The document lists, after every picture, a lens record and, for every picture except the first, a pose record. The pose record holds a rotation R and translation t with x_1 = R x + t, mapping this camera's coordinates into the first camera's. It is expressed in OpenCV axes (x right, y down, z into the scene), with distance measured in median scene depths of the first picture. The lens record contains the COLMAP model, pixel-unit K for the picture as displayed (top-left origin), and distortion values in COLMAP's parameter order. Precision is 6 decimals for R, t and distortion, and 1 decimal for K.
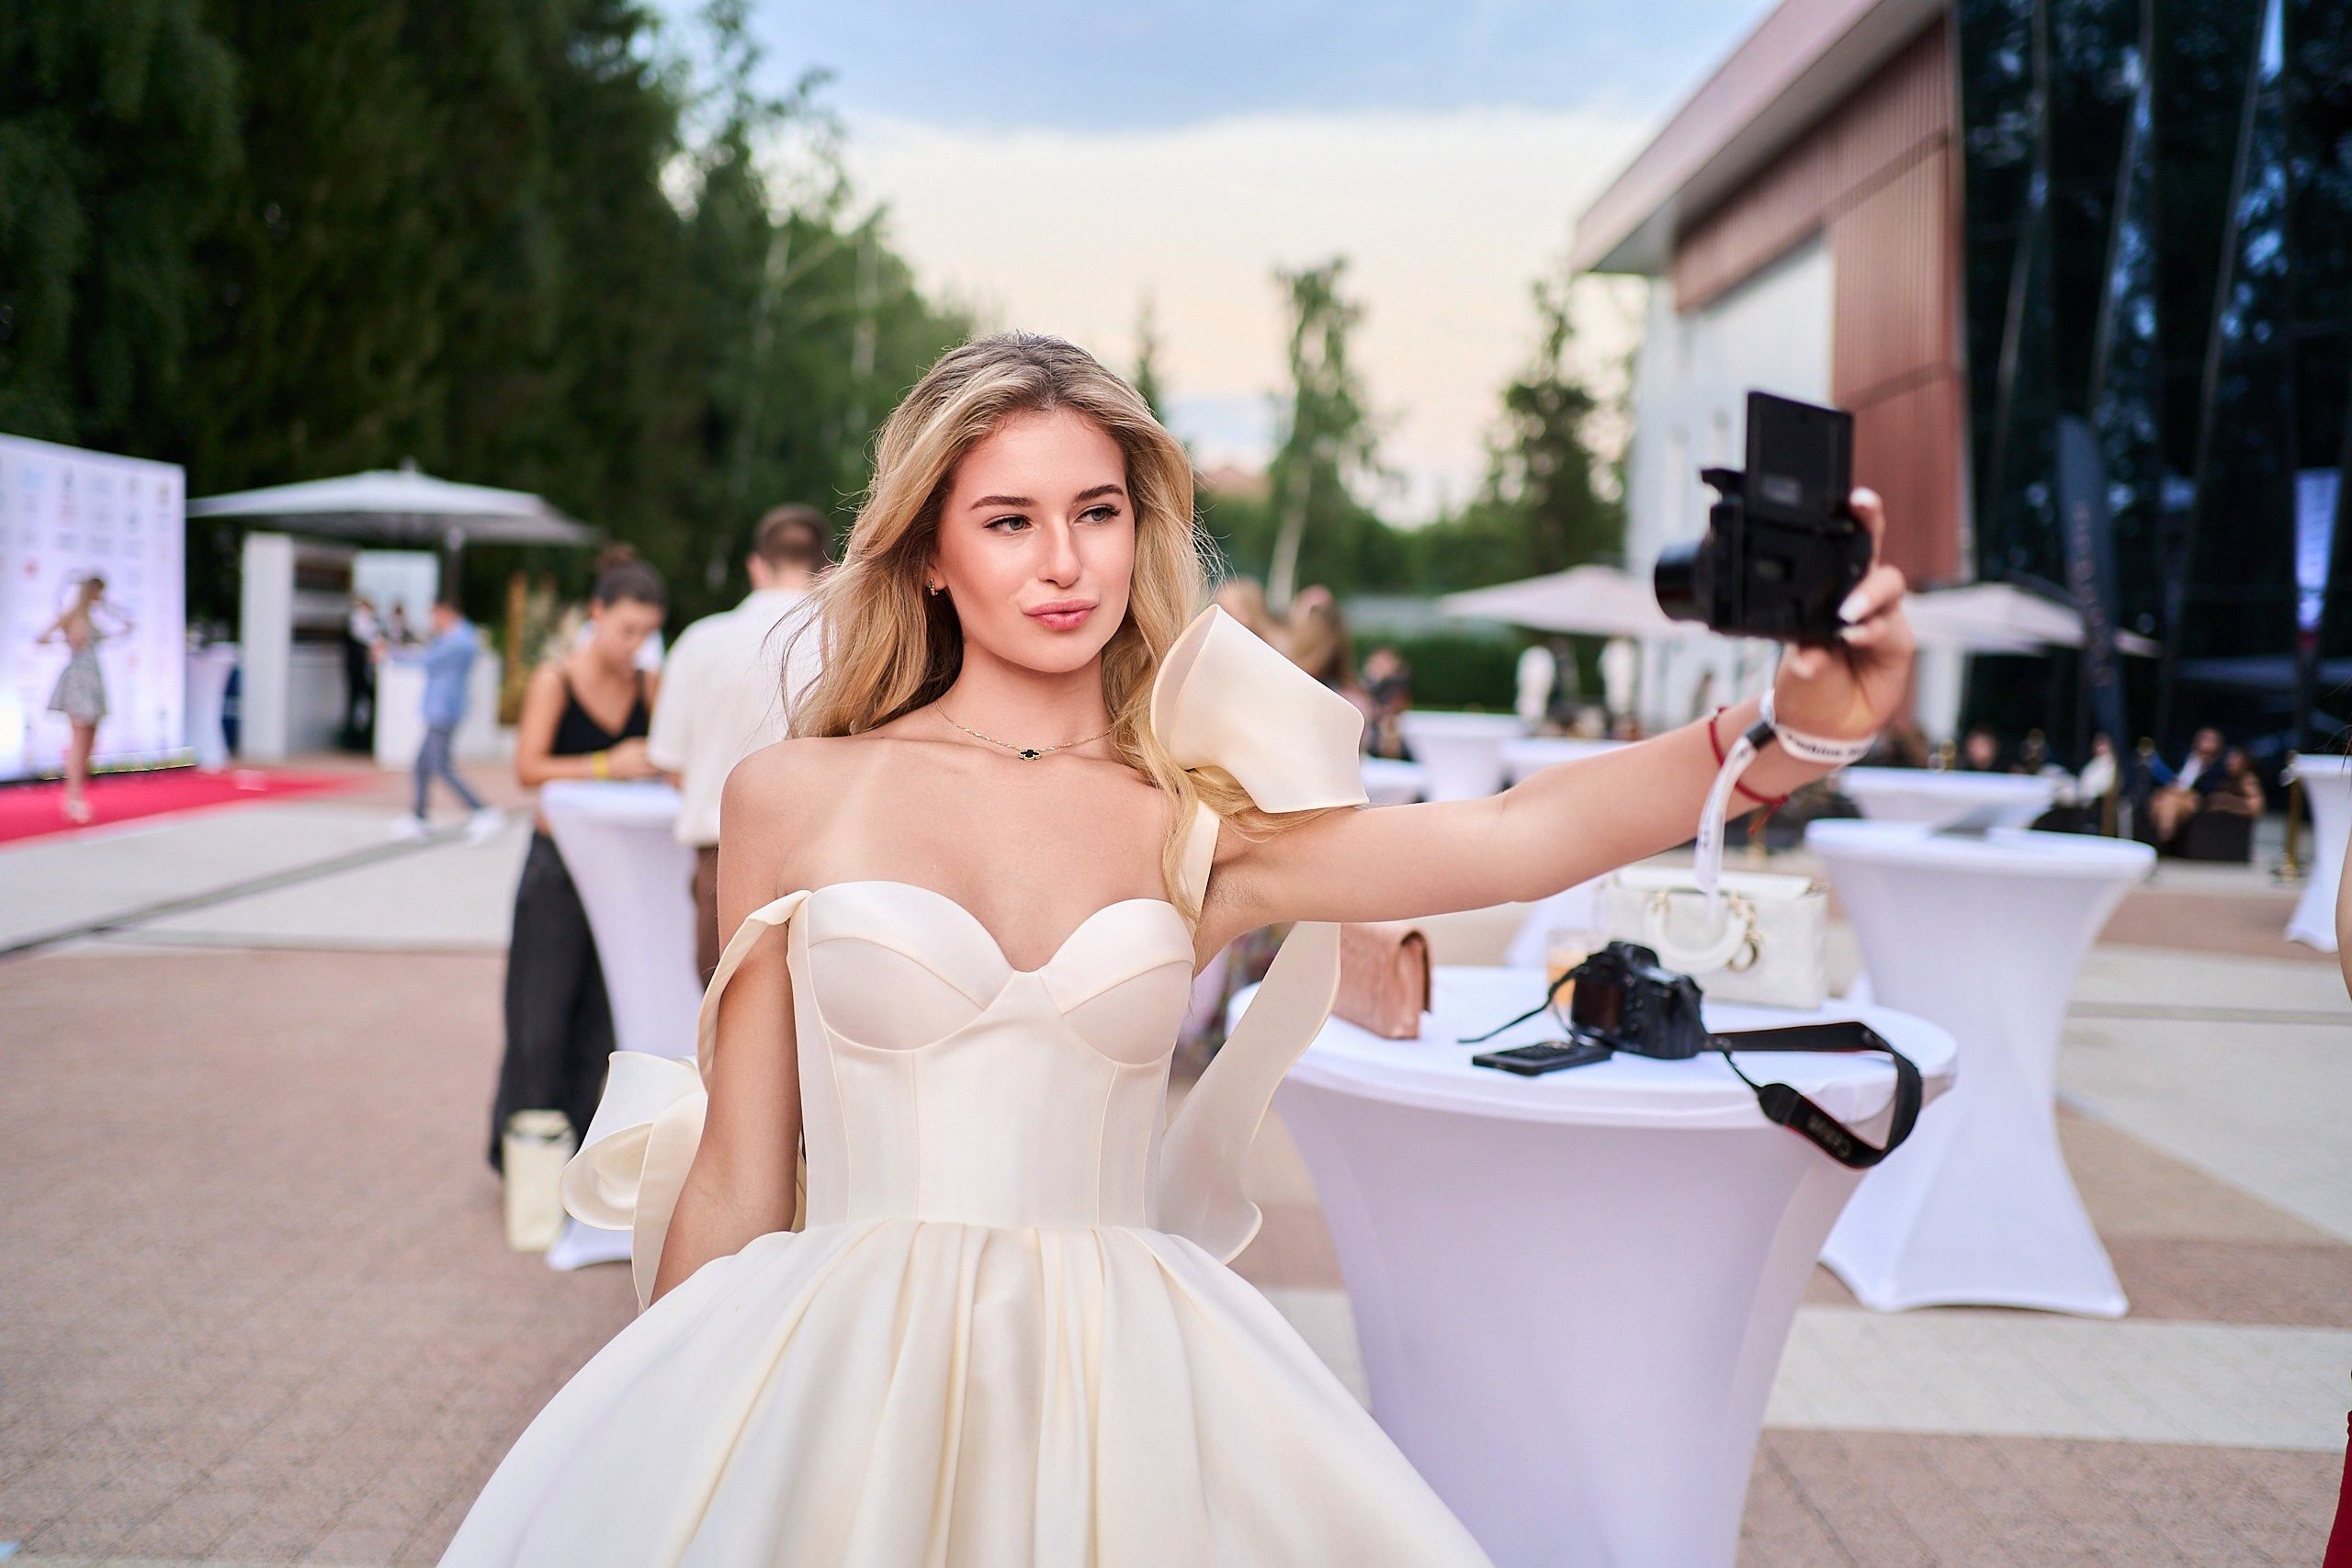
lens RADIAL K [[2440.6, 0, 1184.8], [0, 2440.6, 775.8], [0, 0, 1]] dist [0.081625, 0.000000]
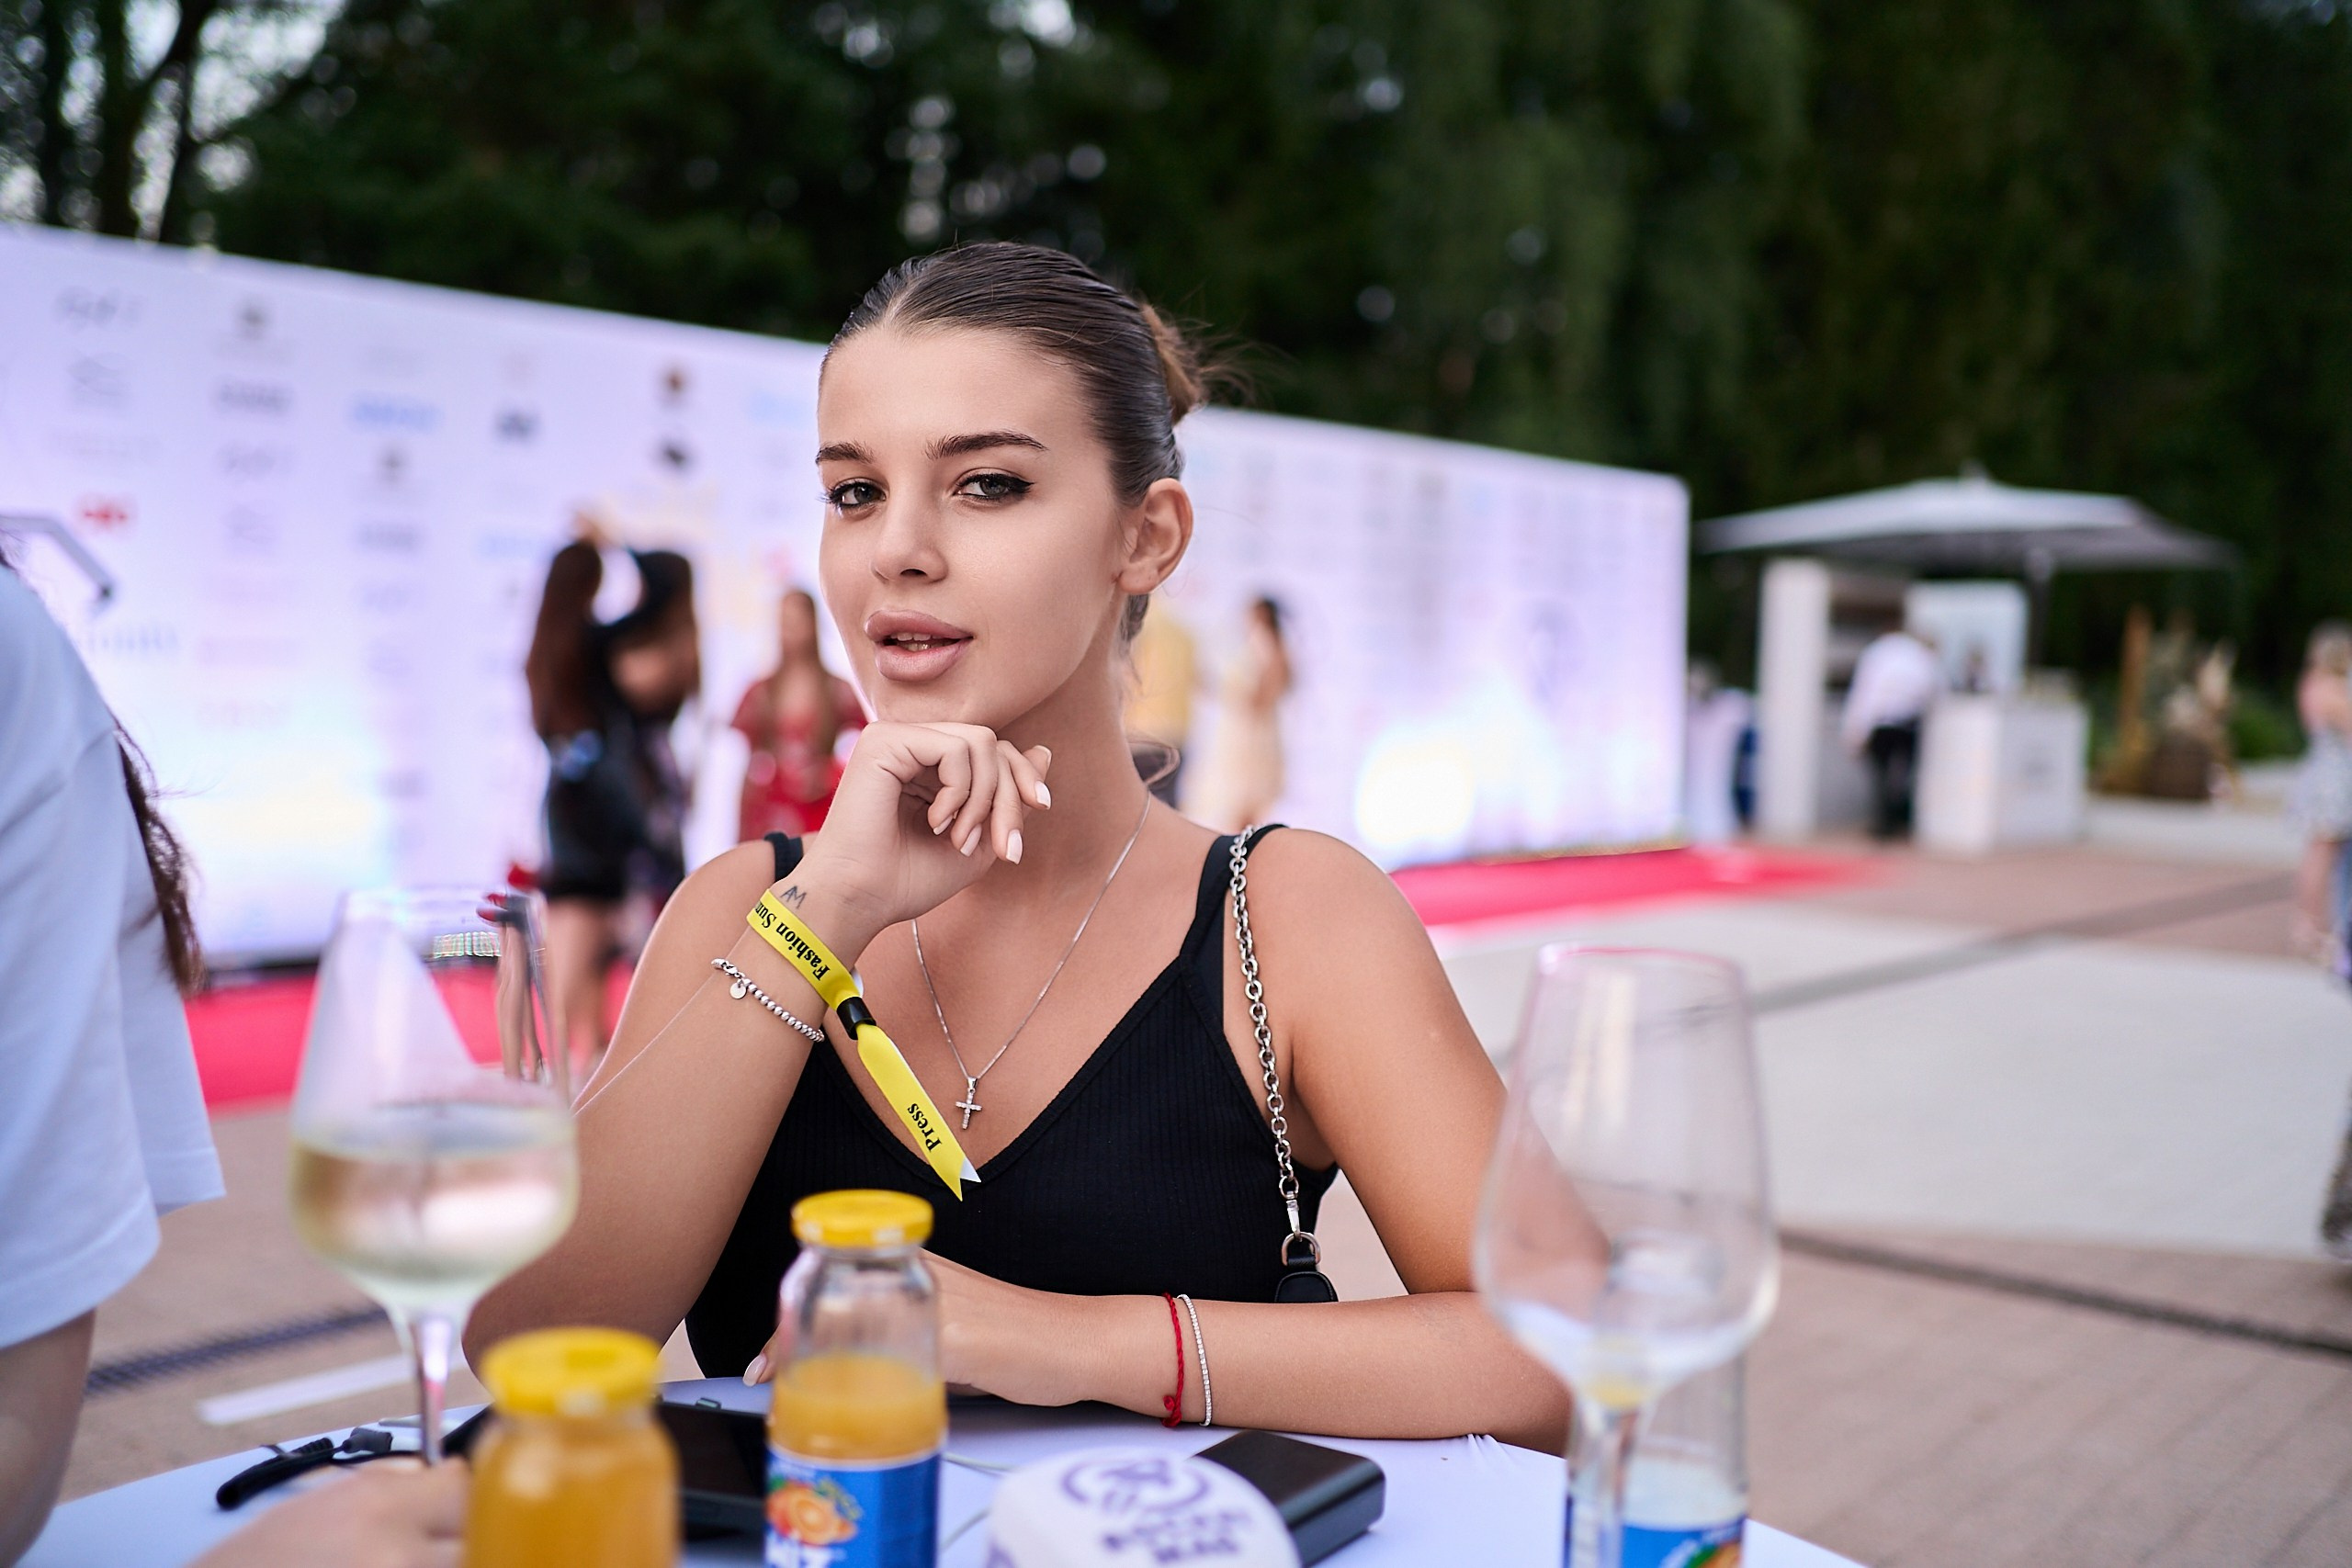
lens RADIAL K [[2440.6, 0, 1197.3], [0, 2440.6, 744.0], [0, 0, 1]] dist [0.081625, 0.000000]
pose [[0.793535, 0.008531, -0.608465, -0.046658], [-0.031359, 0.999146, -0.026888, -0.014350], [0.607716, 0.040417, 0.793125, 0.367684]]
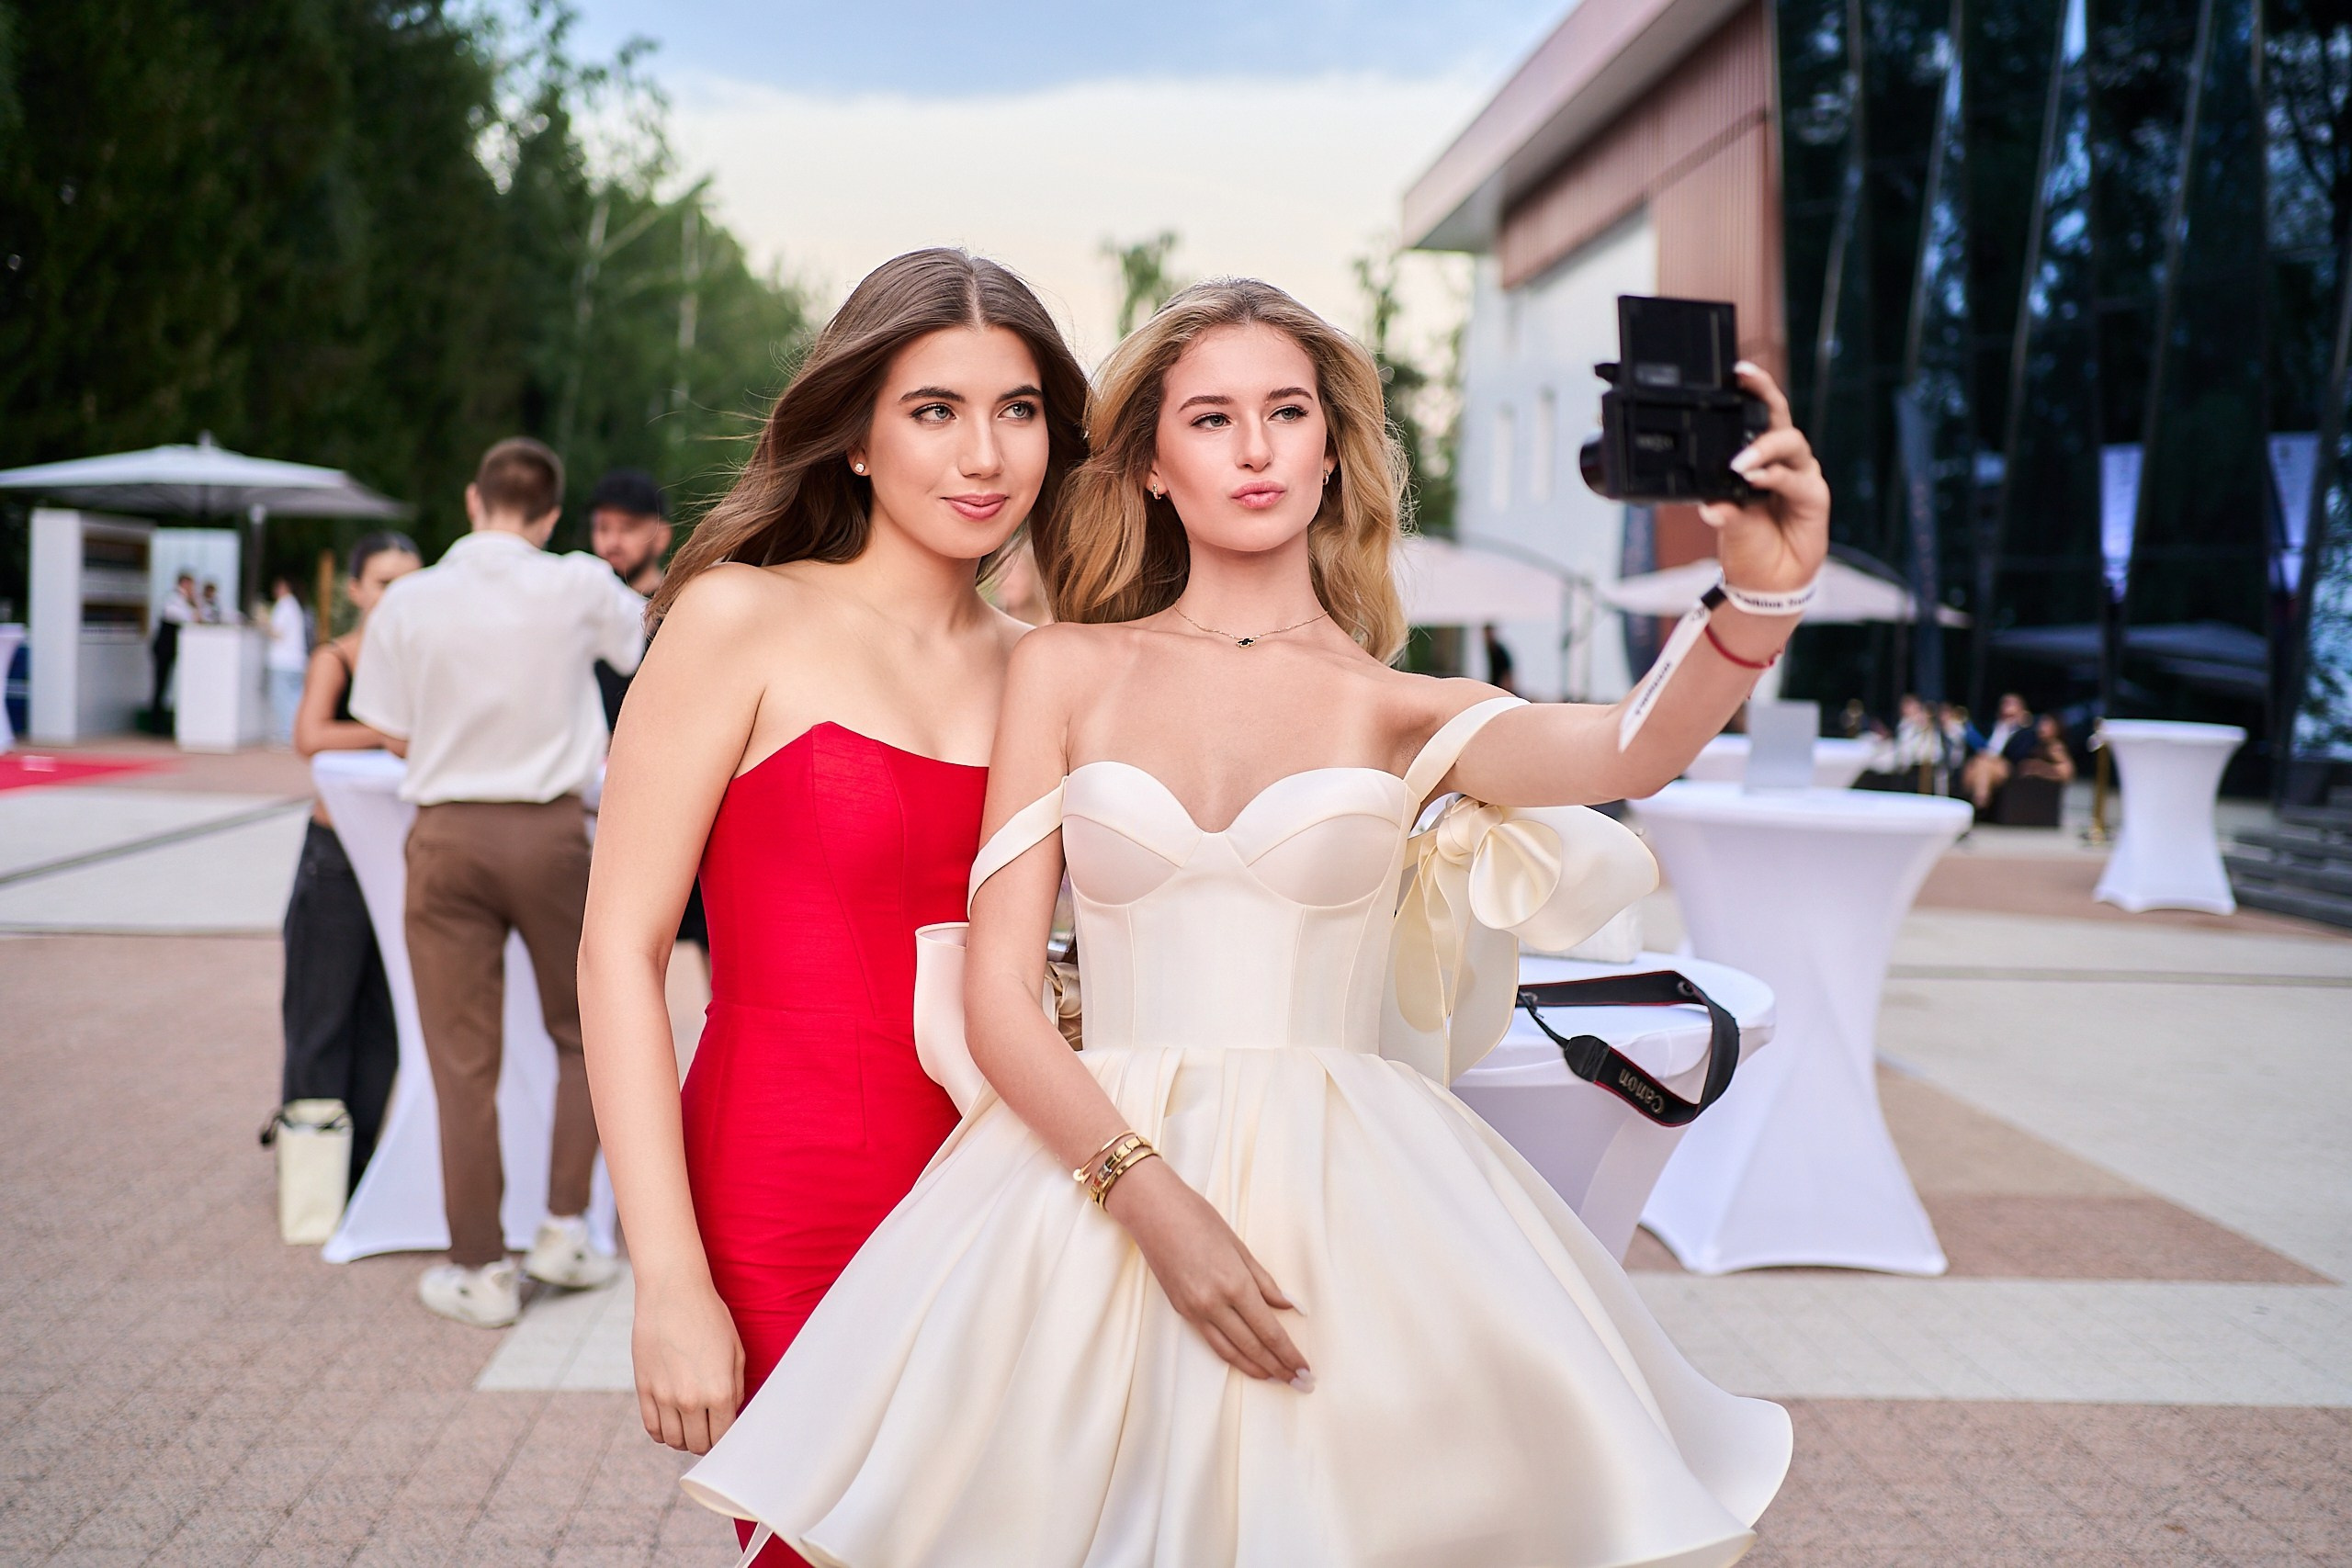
lens RADIAL K [[2440.6, 0, 1177.3], [0, 2440.6, 785.5], [0, 0, 1]] dist [0.081625, 0.000000]
pose [[0.997947, -0.008701, 0.063455, 0.003557], [0.007925, 0.999891, 0.012464, 0.002249], [-0.063556, -0.011935, 0.997907, 0.010615]]
